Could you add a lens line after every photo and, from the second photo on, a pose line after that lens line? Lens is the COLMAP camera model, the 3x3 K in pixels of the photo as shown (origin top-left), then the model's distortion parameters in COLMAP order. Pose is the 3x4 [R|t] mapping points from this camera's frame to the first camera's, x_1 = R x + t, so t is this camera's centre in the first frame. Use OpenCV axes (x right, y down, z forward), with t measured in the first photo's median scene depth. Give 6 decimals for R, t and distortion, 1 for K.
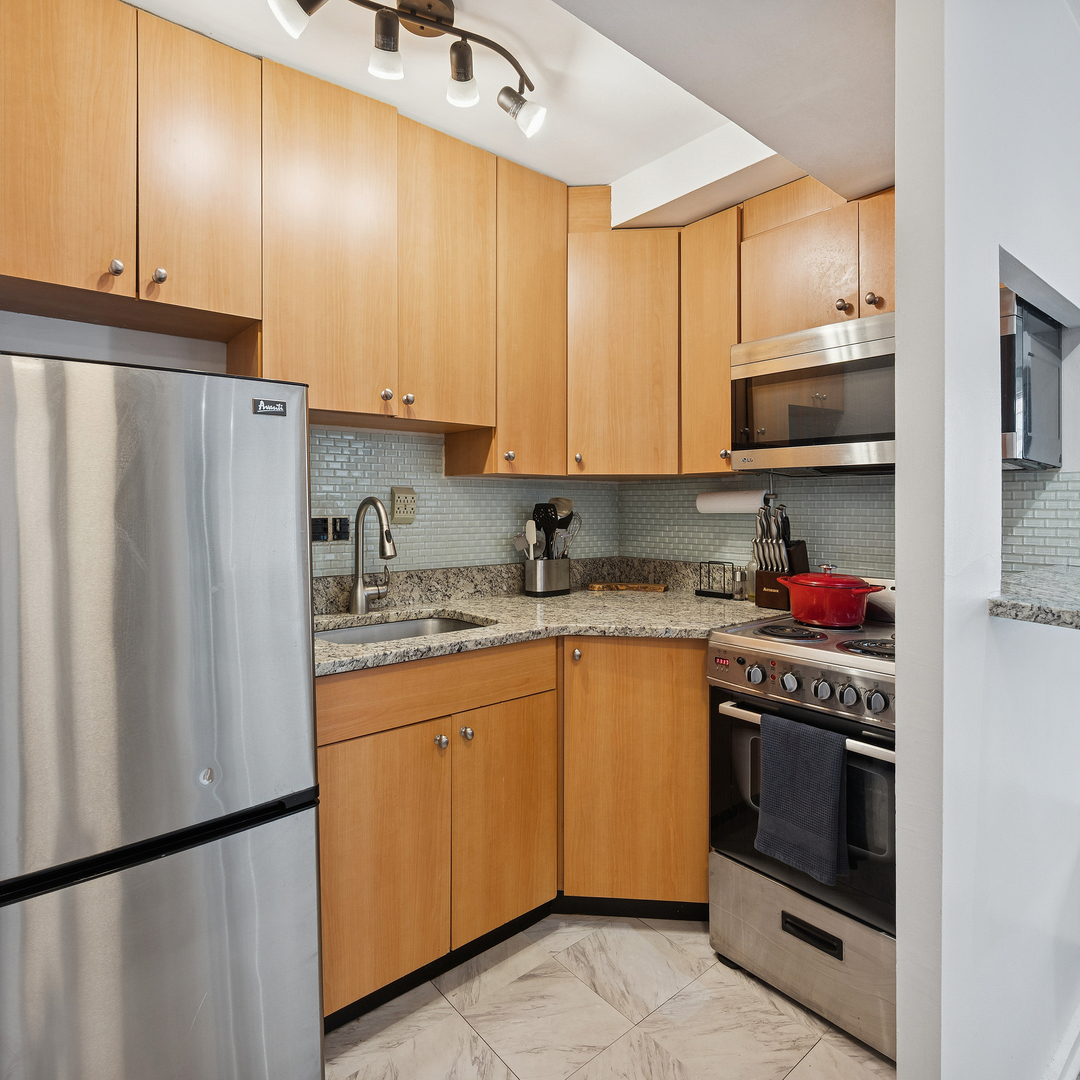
lens RADIAL K [[650.1, 0, 537.9], [0, 650.1, 515.6], [0, 0, 1]] dist [0.001911, -0.002226]
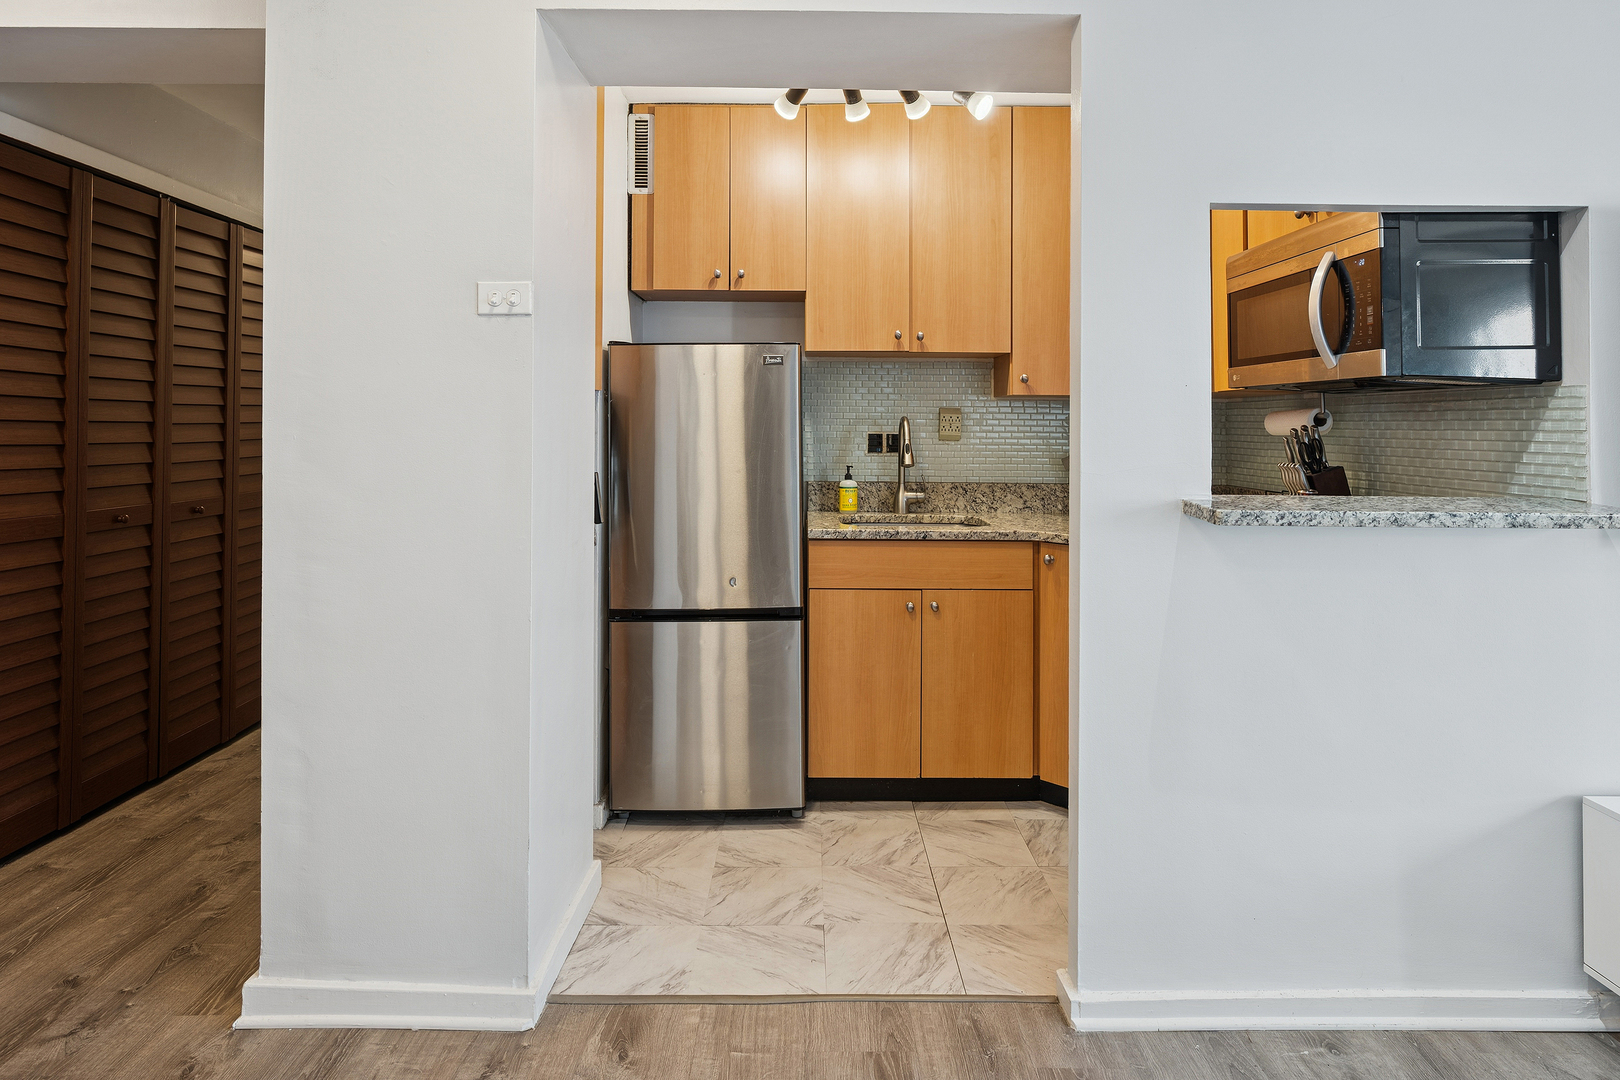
lens RADIAL K [[887.7, 0, 807.4], [0, 887.7, 453.2], [0, 0, 1]] dist [-0.002518, -0.000509]
pose [[0.776736, 0.025170, -0.629323, 0.633019], [-0.017287, 0.999677, 0.018646, 0.011488], [0.629589, -0.003604, 0.776920, -0.391321]]
